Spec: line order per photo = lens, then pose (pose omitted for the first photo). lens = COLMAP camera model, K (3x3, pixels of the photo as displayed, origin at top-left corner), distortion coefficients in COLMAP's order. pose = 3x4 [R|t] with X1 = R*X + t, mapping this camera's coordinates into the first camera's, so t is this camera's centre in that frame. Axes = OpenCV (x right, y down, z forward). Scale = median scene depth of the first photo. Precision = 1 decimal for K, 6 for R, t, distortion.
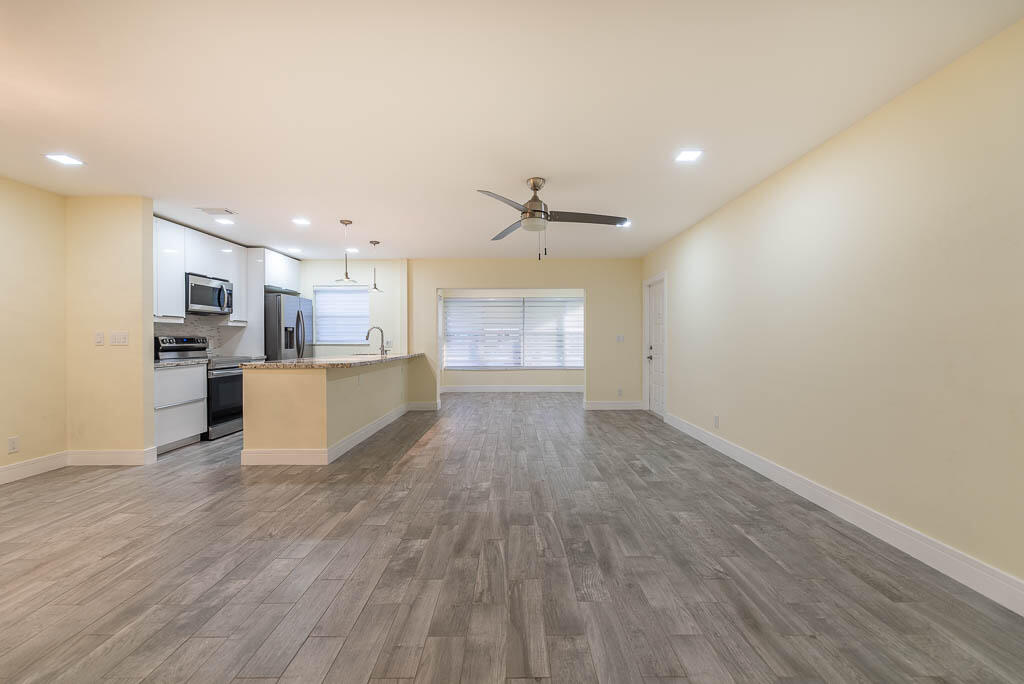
lens RADIAL K [[437.9, 0, 512.0], [0, 437.9, 340.0], [0, 0, 1]] dist [0.002664, 0.000109]
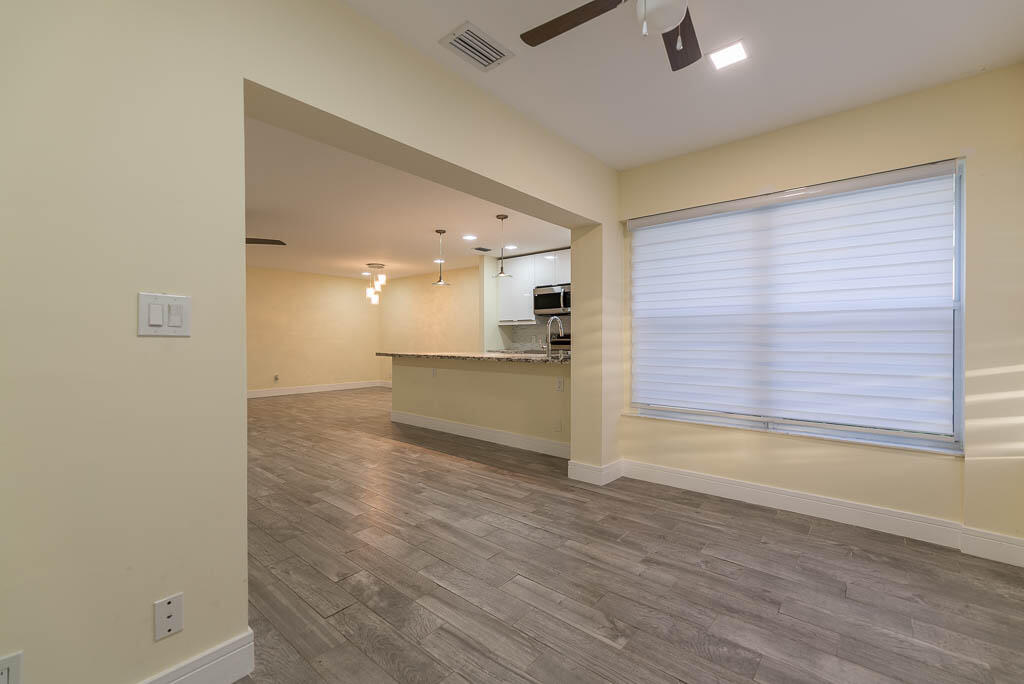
lens RADIAL K [[436.7, 0, 512.9], [0, 436.7, 341.0], [0, 0, 1]] dist [0.000793, -0.000235]
pose [[-0.642824, 0.010580, -0.765941, 0.357012], [0.003547, 0.999935, 0.010835, 0.000505], [0.766006, 0.004248, -0.642819, 1.834931]]
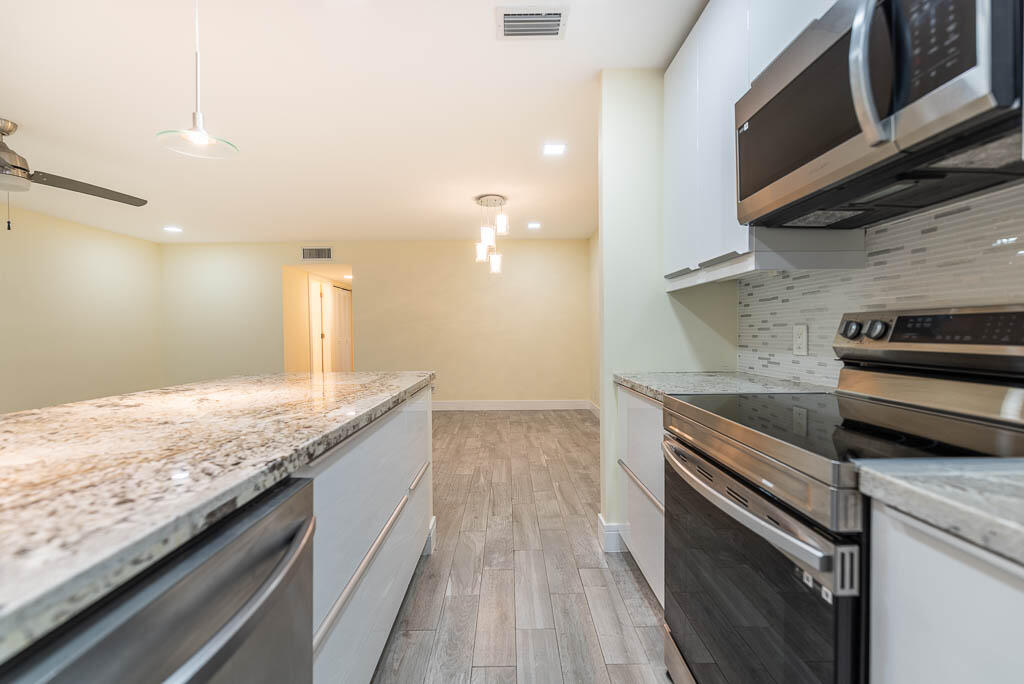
lens RADIAL K [[436.7, 0, 512.9], [0, 436.7, 341.0], [0, 0, 1]] dist [0.000793, -0.000235]
pose [[-0.999801, 0.009045, -0.017767, -0.580066], [0.008713, 0.999788, 0.018670, 0.003039], [0.017932, 0.018512, -0.999668, 1.293013]]
